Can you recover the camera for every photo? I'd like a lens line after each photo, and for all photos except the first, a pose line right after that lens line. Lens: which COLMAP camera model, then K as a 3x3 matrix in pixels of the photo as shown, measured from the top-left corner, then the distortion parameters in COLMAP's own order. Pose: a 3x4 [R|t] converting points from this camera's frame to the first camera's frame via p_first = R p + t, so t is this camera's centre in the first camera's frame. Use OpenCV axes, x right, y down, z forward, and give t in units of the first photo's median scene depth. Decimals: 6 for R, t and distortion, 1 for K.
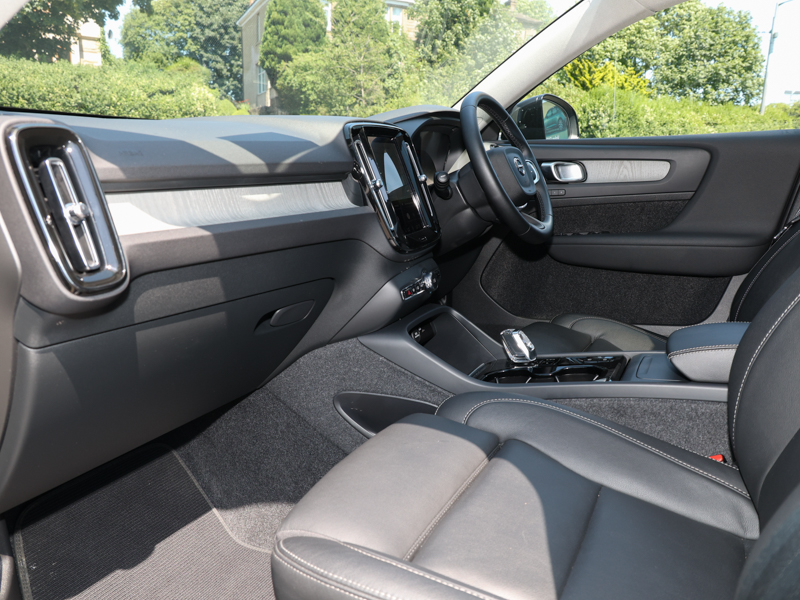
lens RADIAL K [[616.2, 0, 400.0], [0, 616.2, 300.0], [0, 0, 1]] dist [-0.000929, 0.005214]
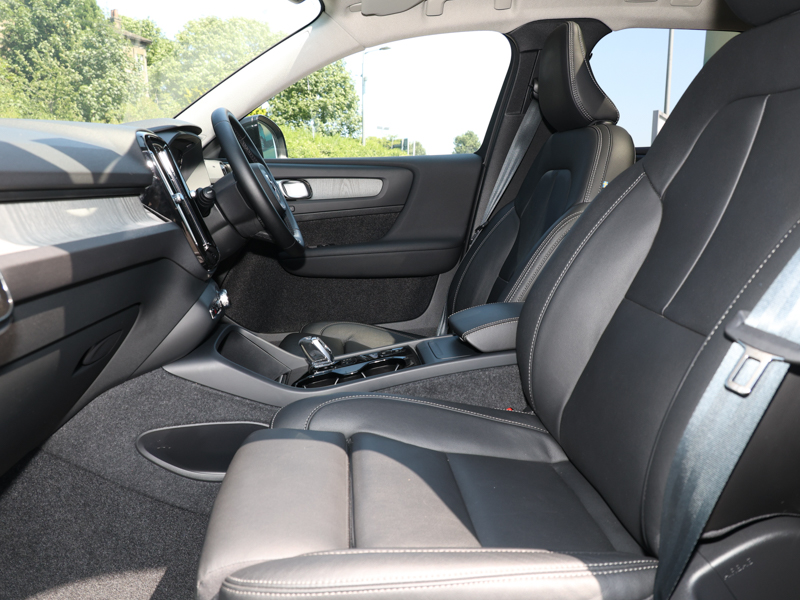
lens RADIAL K [[616.2, 0, 400.0], [0, 616.2, 300.0], [0, 0, 1]] dist [-0.000929, 0.005214]
pose [[0.837297, -0.102472, 0.537059, -0.167866], [0.123225, 0.992375, -0.002765, 0.005477], [-0.532681, 0.068494, 0.843540, 0.026917]]
